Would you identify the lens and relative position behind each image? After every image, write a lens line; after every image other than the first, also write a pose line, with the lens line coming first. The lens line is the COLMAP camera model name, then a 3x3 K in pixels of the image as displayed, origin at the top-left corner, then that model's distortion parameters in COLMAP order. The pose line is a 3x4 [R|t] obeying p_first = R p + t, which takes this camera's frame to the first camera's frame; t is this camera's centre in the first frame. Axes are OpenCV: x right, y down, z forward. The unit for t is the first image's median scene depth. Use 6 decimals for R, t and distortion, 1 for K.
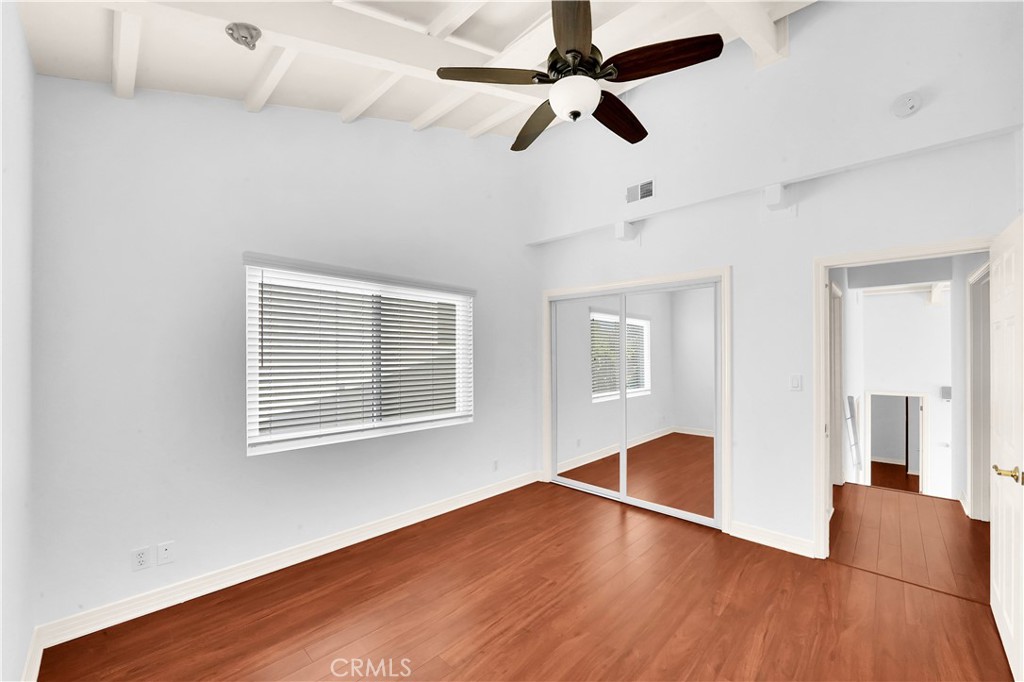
lens RADIAL K [[403.3, 0, 508.9], [0, 403.3, 350.9], [0, 0, 1]] dist [-0.024631, 0.000118]
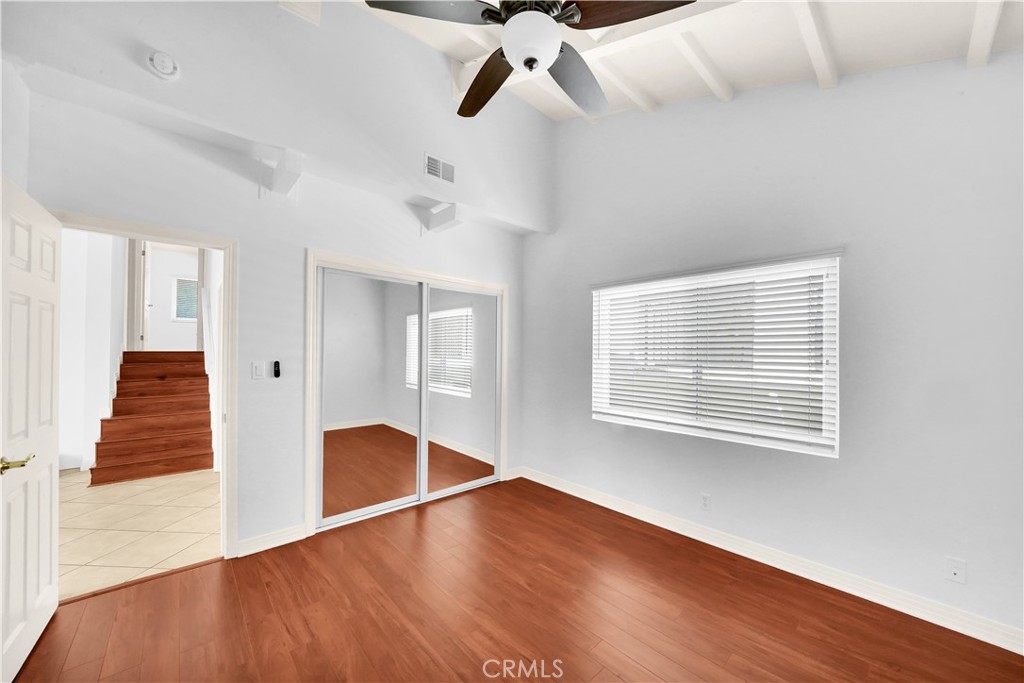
lens RADIAL K [[399.3, 0, 526.6], [0, 399.3, 348.7], [0, 0, 1]] dist [0.000415, -0.000058]
pose [[-0.067665, -0.004953, -0.997696, 0.761568], [0.007860, 0.999954, -0.005497, 0.009066], [0.997677, -0.008214, -0.067623, 0.773626]]
